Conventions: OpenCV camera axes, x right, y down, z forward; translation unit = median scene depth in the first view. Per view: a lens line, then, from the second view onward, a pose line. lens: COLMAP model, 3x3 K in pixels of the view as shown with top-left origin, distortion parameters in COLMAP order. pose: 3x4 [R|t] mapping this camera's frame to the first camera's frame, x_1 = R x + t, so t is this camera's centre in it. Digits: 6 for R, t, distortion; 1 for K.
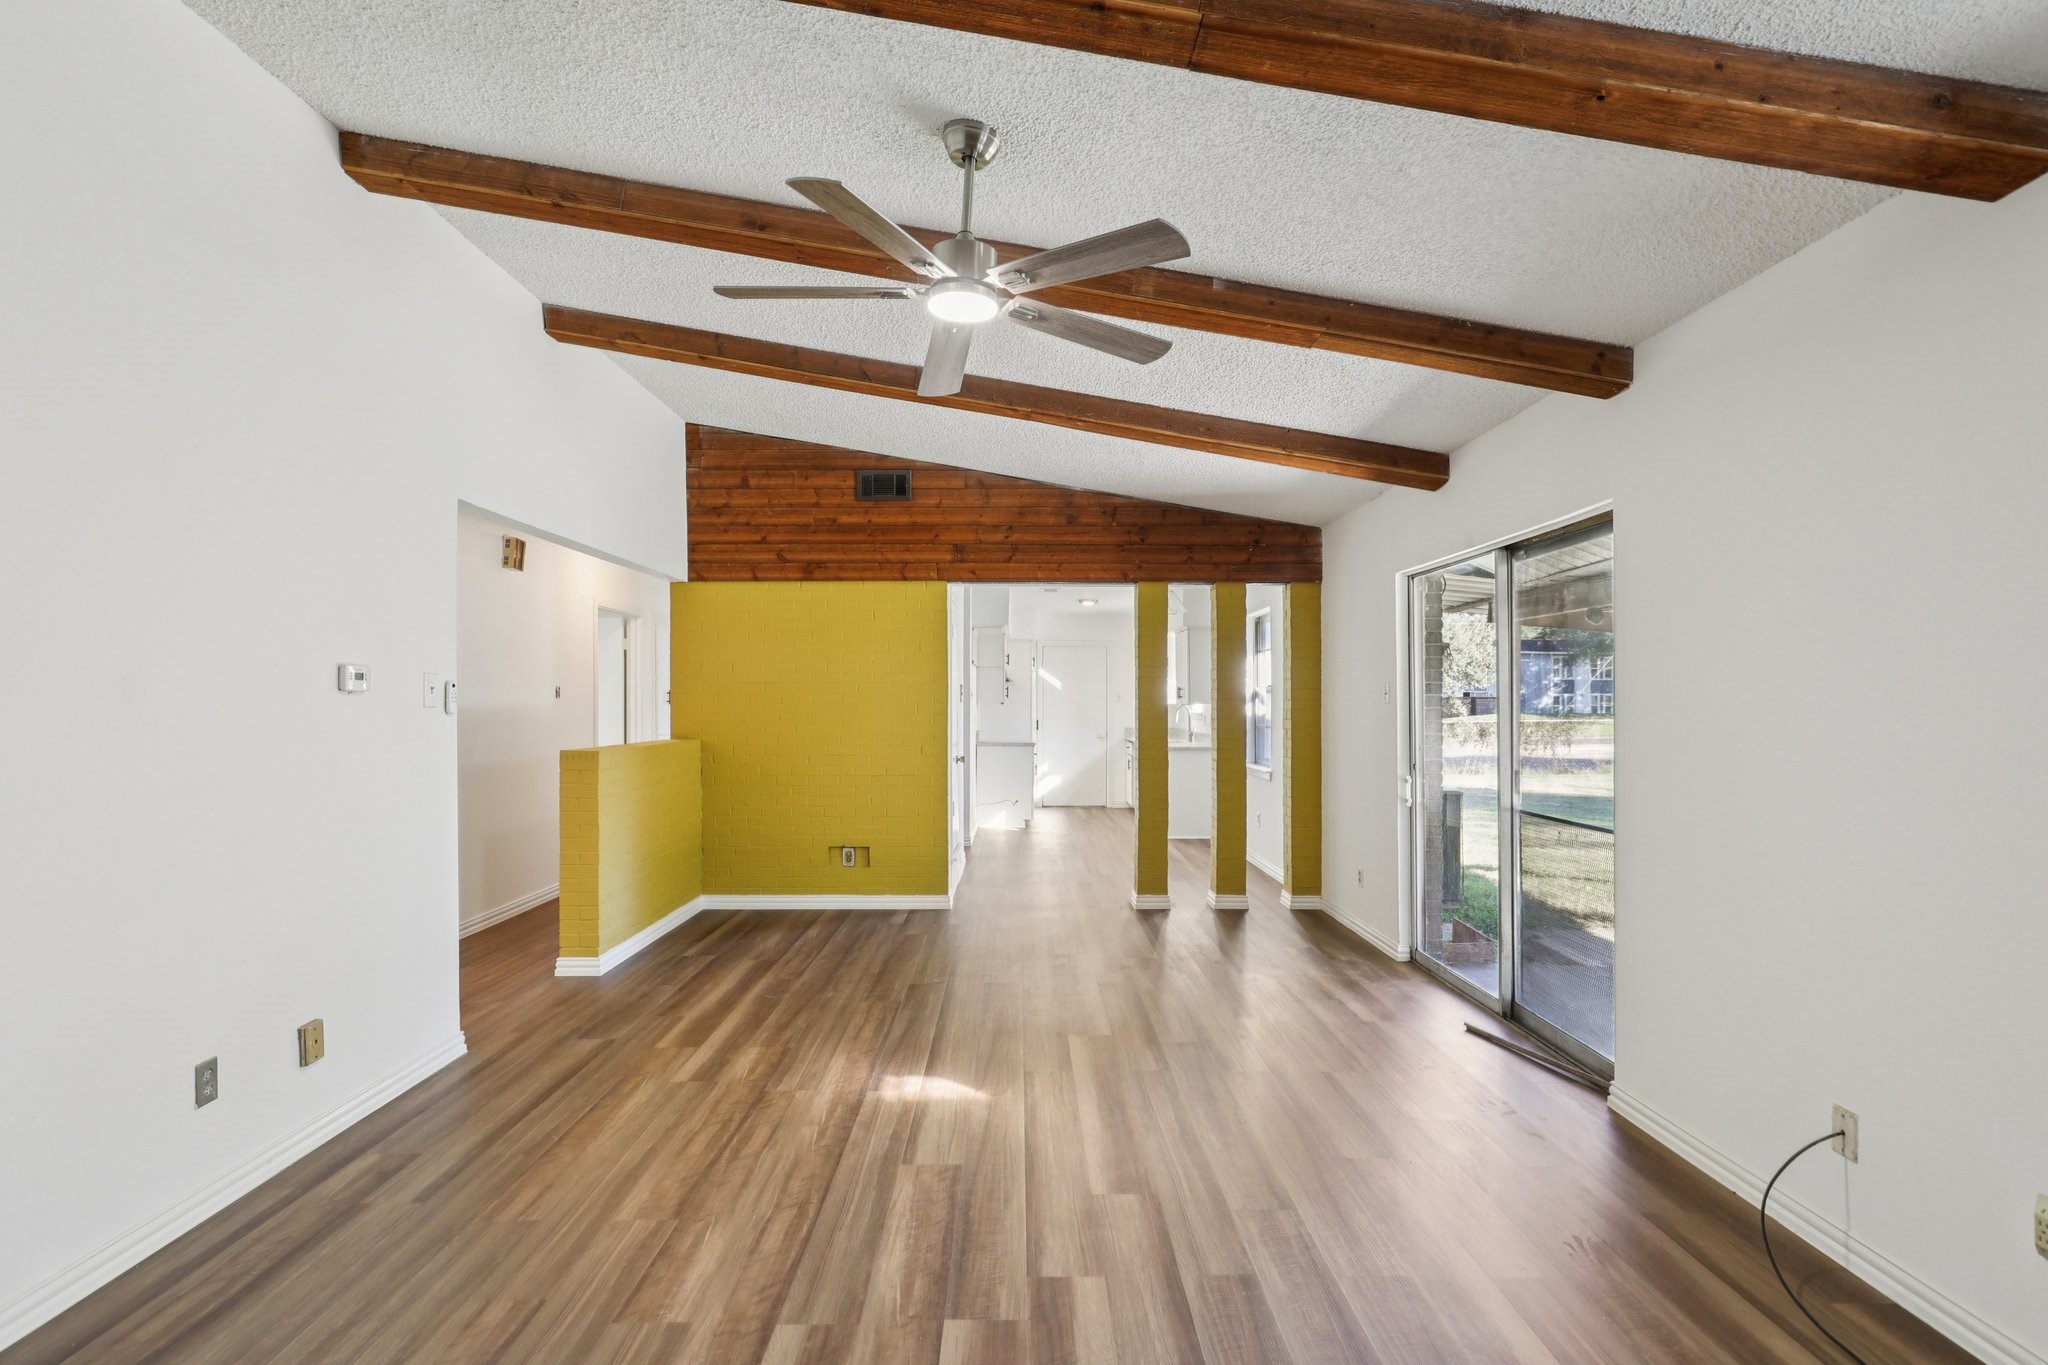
lens RADIAL K [[942.3, 0, 1027.3], [0, 942.3, 697.6], [0, 0, 1]] dist [-0.003181, -0.000275]
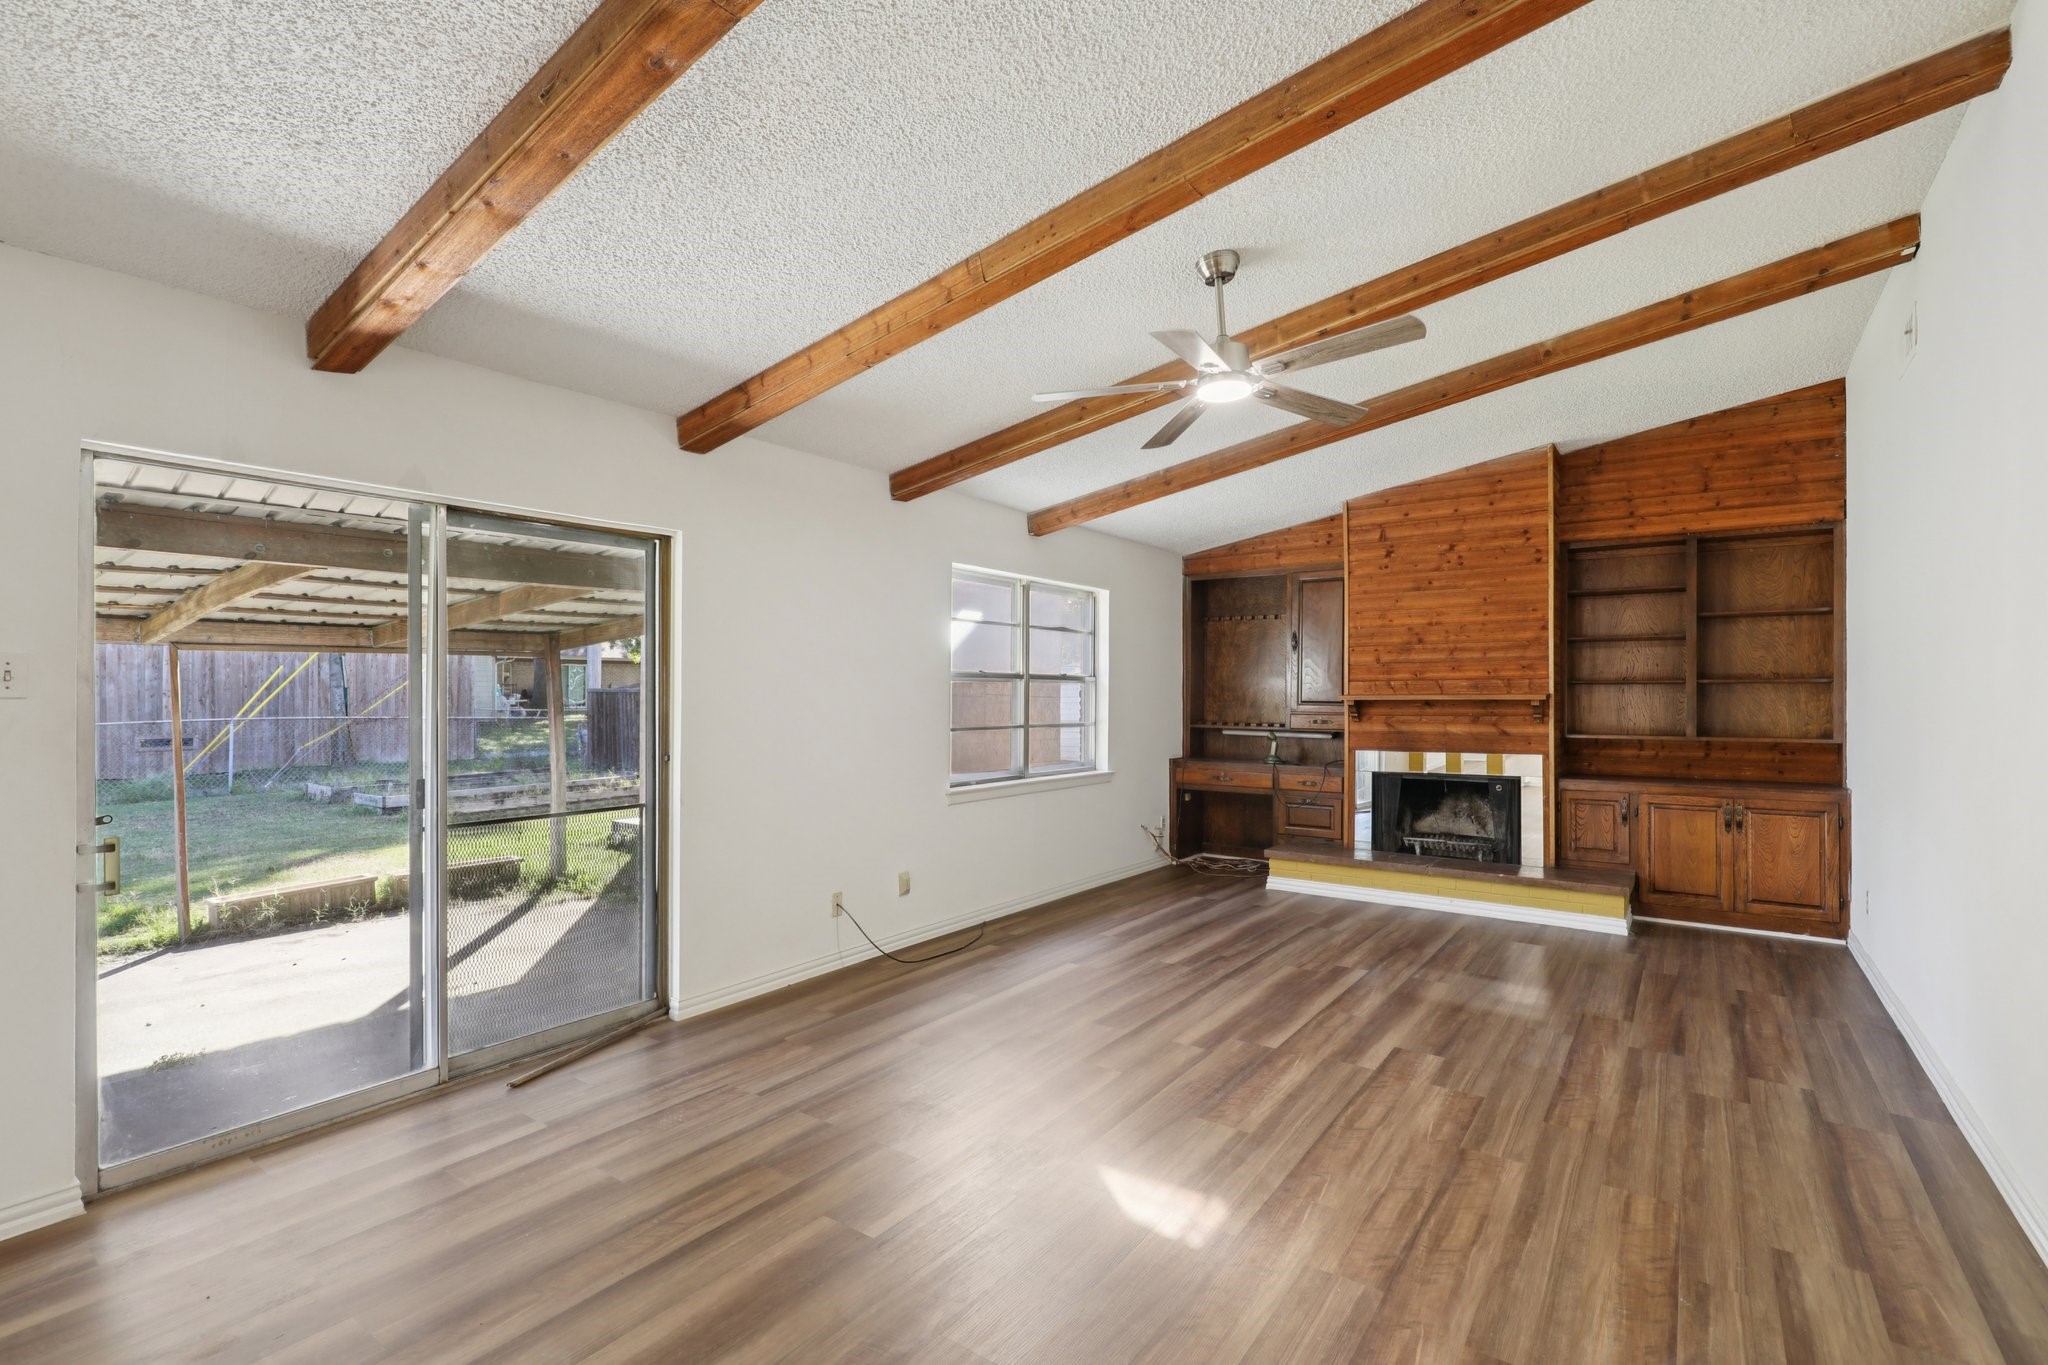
lens RADIAL K [[940.9, 0, 1026.5], [0, 940.9, 686.9], [0, 0, 1]] dist [-0.007175, 0.004163]
pose [[-0.807395, 0.004462, 0.589994, -0.341845], [-0.001150, 0.999958, -0.009136, 0.004710], [-0.590010, -0.008055, -0.807356, 1.231335]]
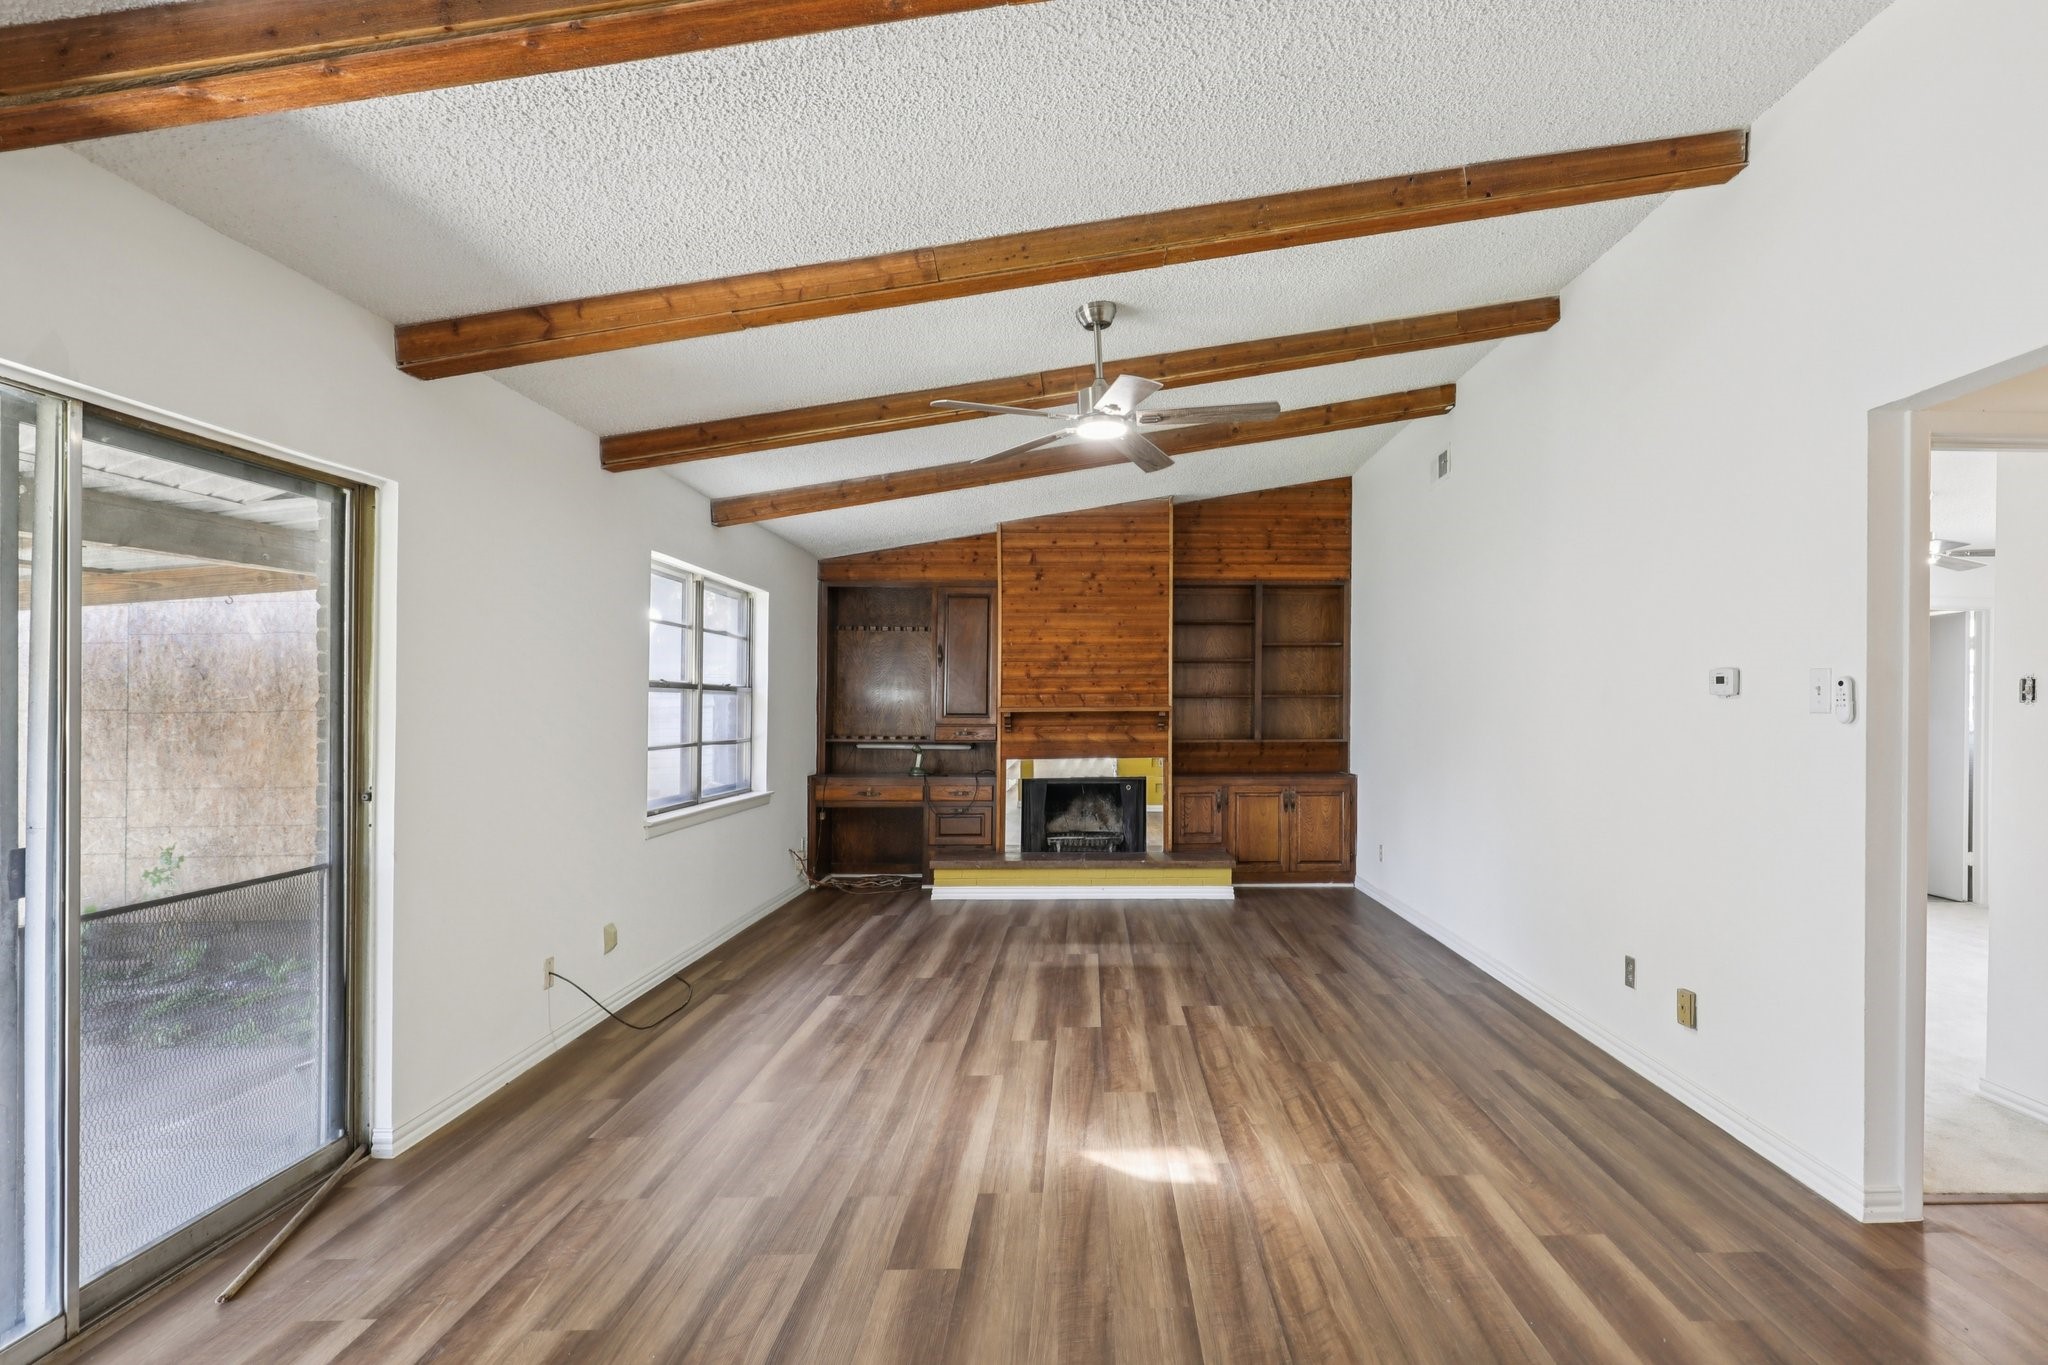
lens RADIAL K [[996.7, 0, 1116.8], [0, 996.7, 708.5], [0, 0, 1]] dist [-0.001445, -0.000681]
pose [[-0.999821, 0.001300, -0.018865, -0.037979], [0.001290, 0.999999, 0.000520, 0.004601], [0.018866, 0.000496, -0.999822, 1.396503]]
